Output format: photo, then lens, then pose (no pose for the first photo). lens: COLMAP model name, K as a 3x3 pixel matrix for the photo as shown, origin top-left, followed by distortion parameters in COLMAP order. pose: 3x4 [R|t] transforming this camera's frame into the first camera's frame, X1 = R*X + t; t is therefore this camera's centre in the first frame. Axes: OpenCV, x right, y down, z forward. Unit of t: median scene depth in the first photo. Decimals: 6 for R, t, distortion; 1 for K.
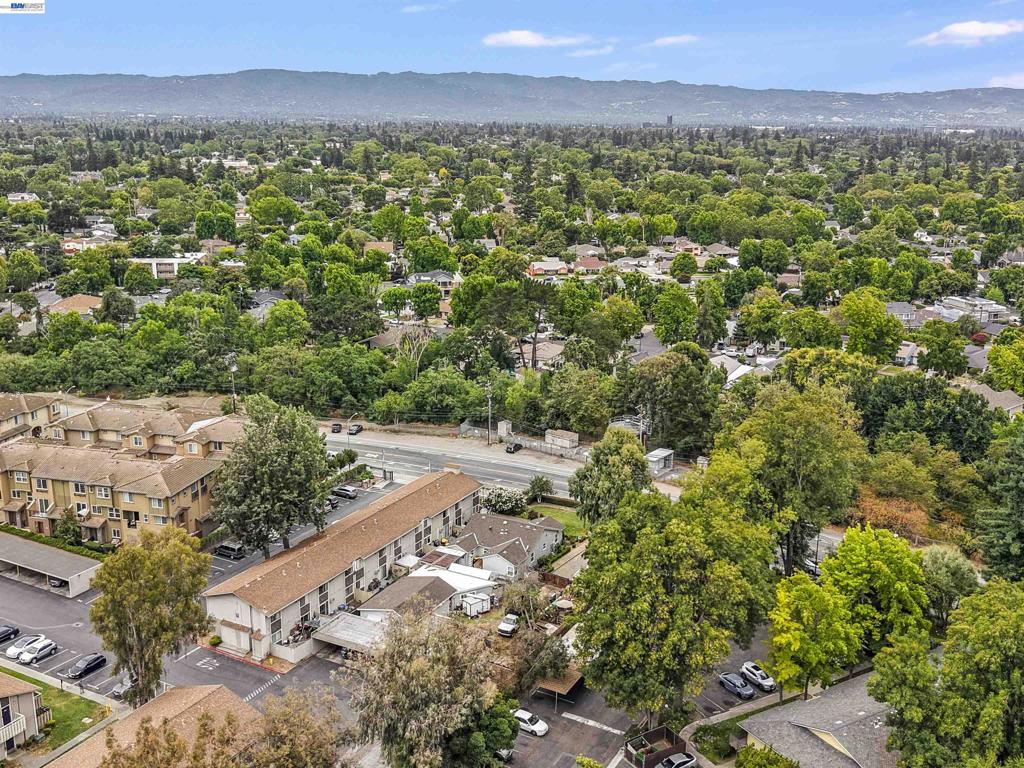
lens RADIAL K [[1019.7, 0, 512.0], [0, 1019.7, 384.0], [0, 0, 1]] dist [0.148483, -0.414357]
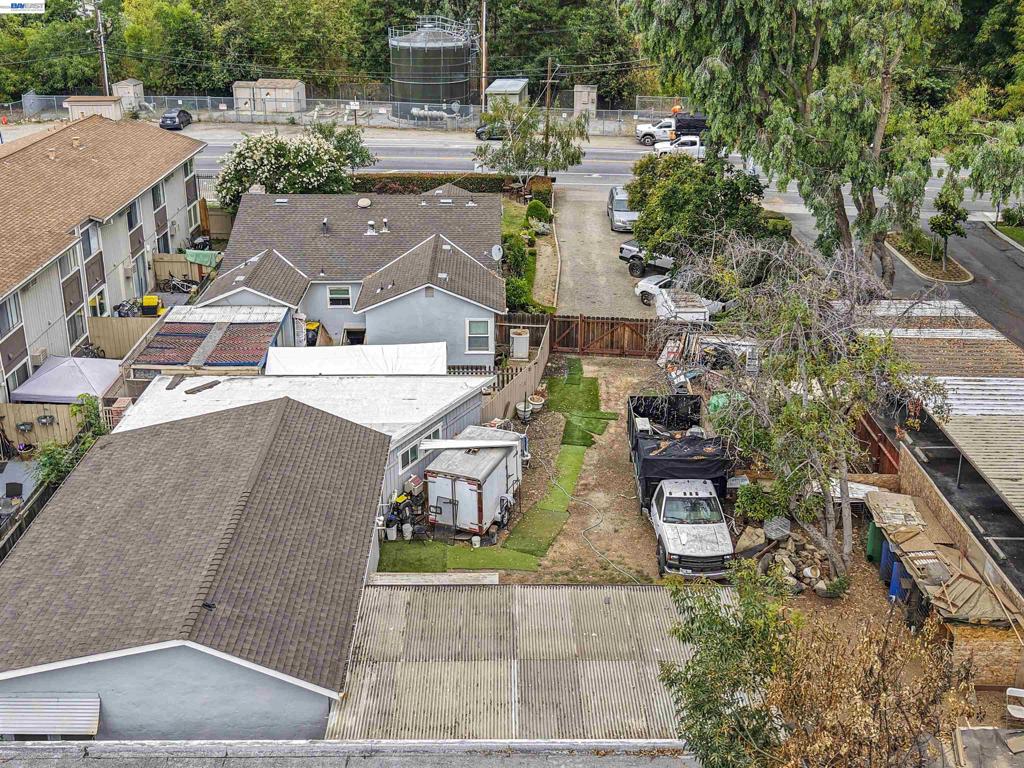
lens RADIAL K [[1020.6, 0, 508.9], [0, 1020.6, 293.9], [0, 0, 1]] dist [0.124755, -0.366258]
pose [[0.874569, -0.168274, 0.454767, -0.098934], [0.125116, 0.984408, 0.123640, 0.113318], [-0.468482, -0.051233, 0.881986, 0.615002]]
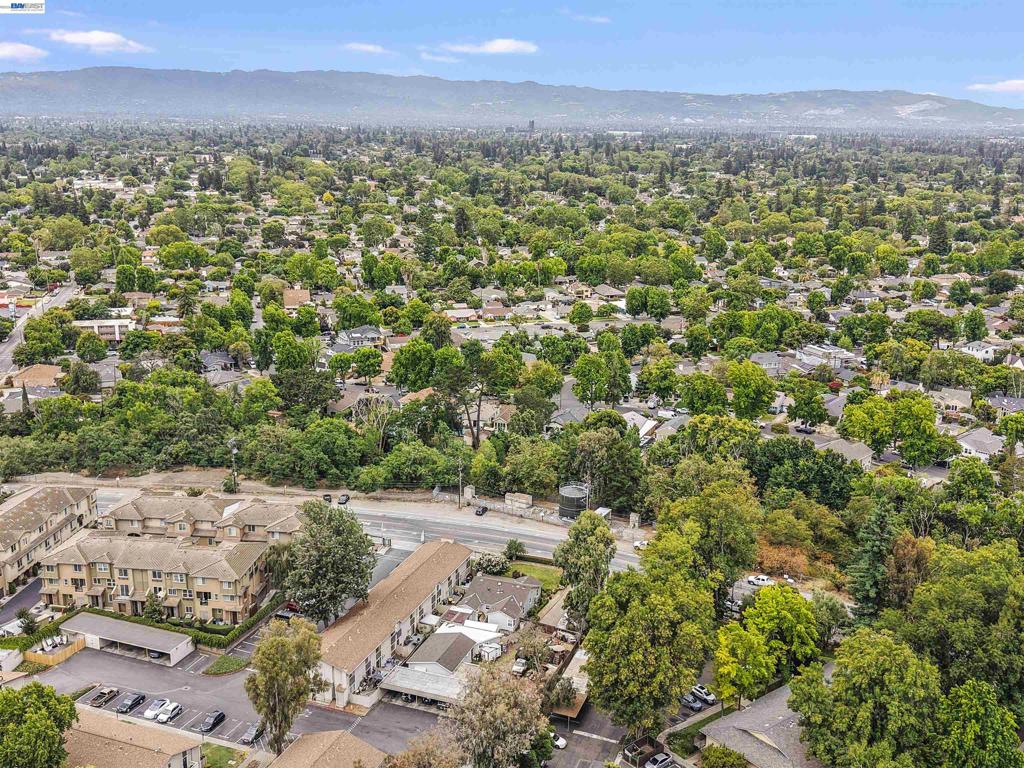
lens RADIAL K [[1019.7, 0, 512.0], [0, 1019.7, 384.0], [0, 0, 1]] dist [0.148483, -0.414357]
pose [[0.991297, -0.031696, 0.127771, -0.129905], [0.031438, 0.999498, 0.004034, -0.106675], [-0.127834, 0.000018, 0.991796, -0.254145]]
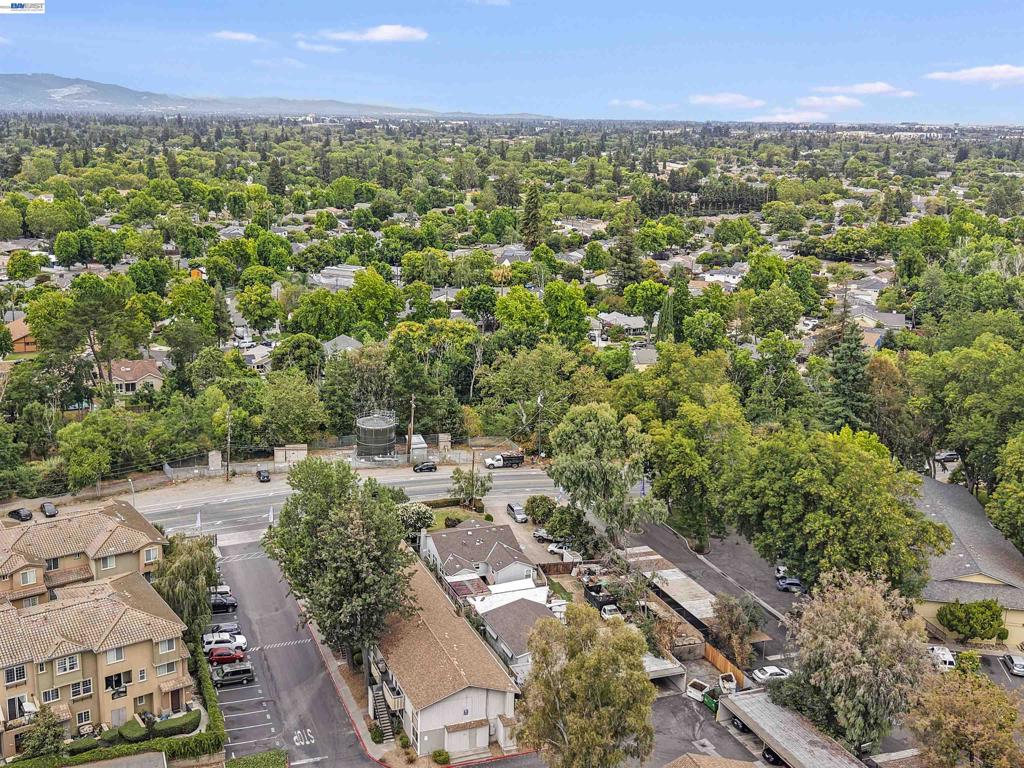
lens RADIAL K [[1032.8, 0, 426.4], [0, 1032.8, 352.7], [0, 0, 1]] dist [0.028985, -0.006094]
pose [[0.678649, -0.165899, 0.715481, -0.599405], [0.176371, 0.982462, 0.060513, -0.081178], [-0.712972, 0.085123, 0.696007, 0.305653]]
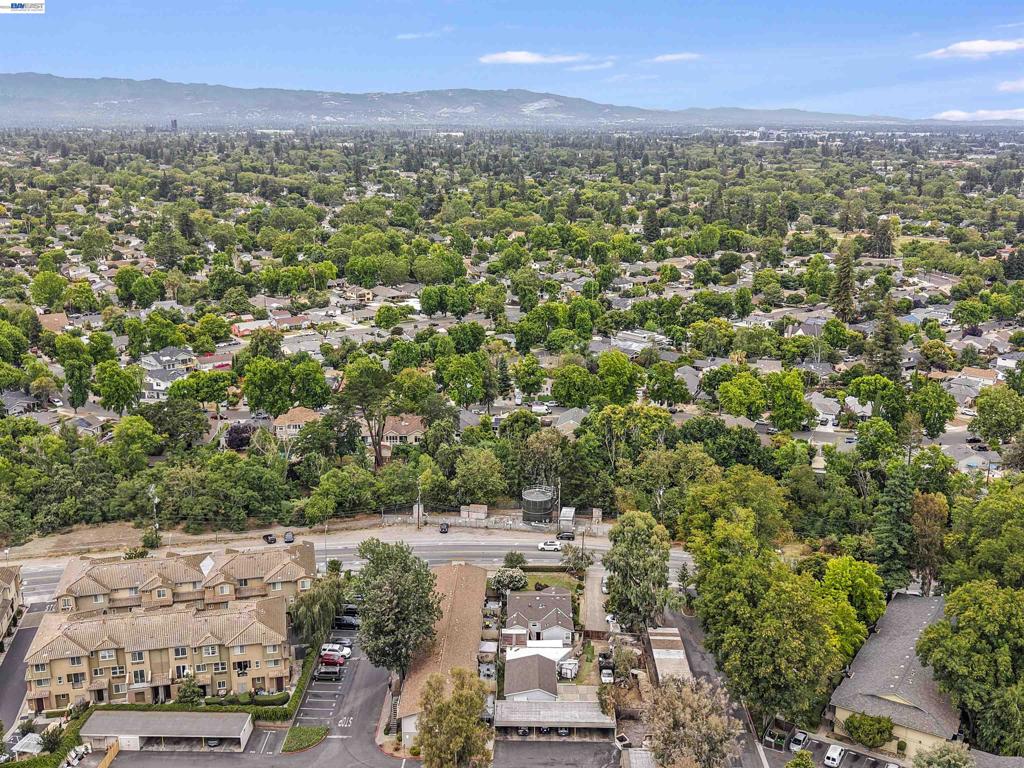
lens RADIAL K [[1011.2, 0, 512.0], [0, 1011.2, 384.0], [0, 0, 1]] dist [0.124091, -0.294529]
pose [[0.889741, -0.124323, 0.439209, -0.483033], [0.122111, 0.991954, 0.033415, -0.150895], [-0.439830, 0.023902, 0.897763, -0.104966]]
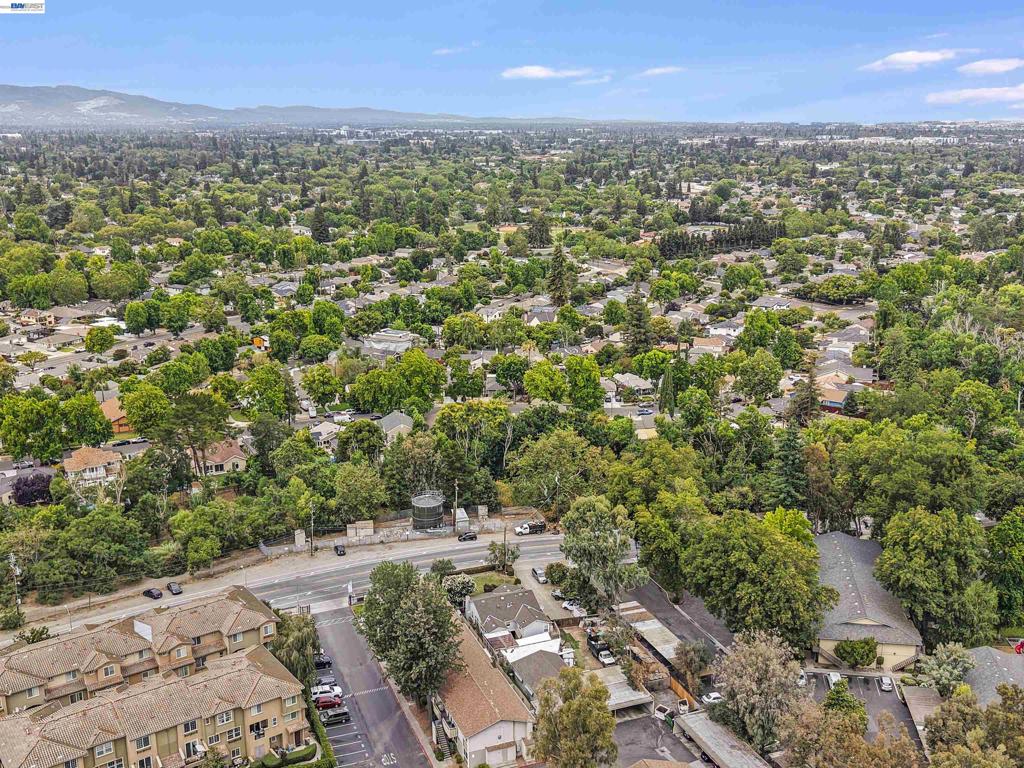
lens RADIAL K [[1026.0, 0, 512.0], [0, 1026.0, 384.0], [0, 0, 1]] dist [0.074965, -0.131837]
pose [[0.641915, -0.206343, 0.738490, -0.767055], [0.203602, 0.974406, 0.095285, -0.209082], [-0.739251, 0.089193, 0.667497, 0.106195]]
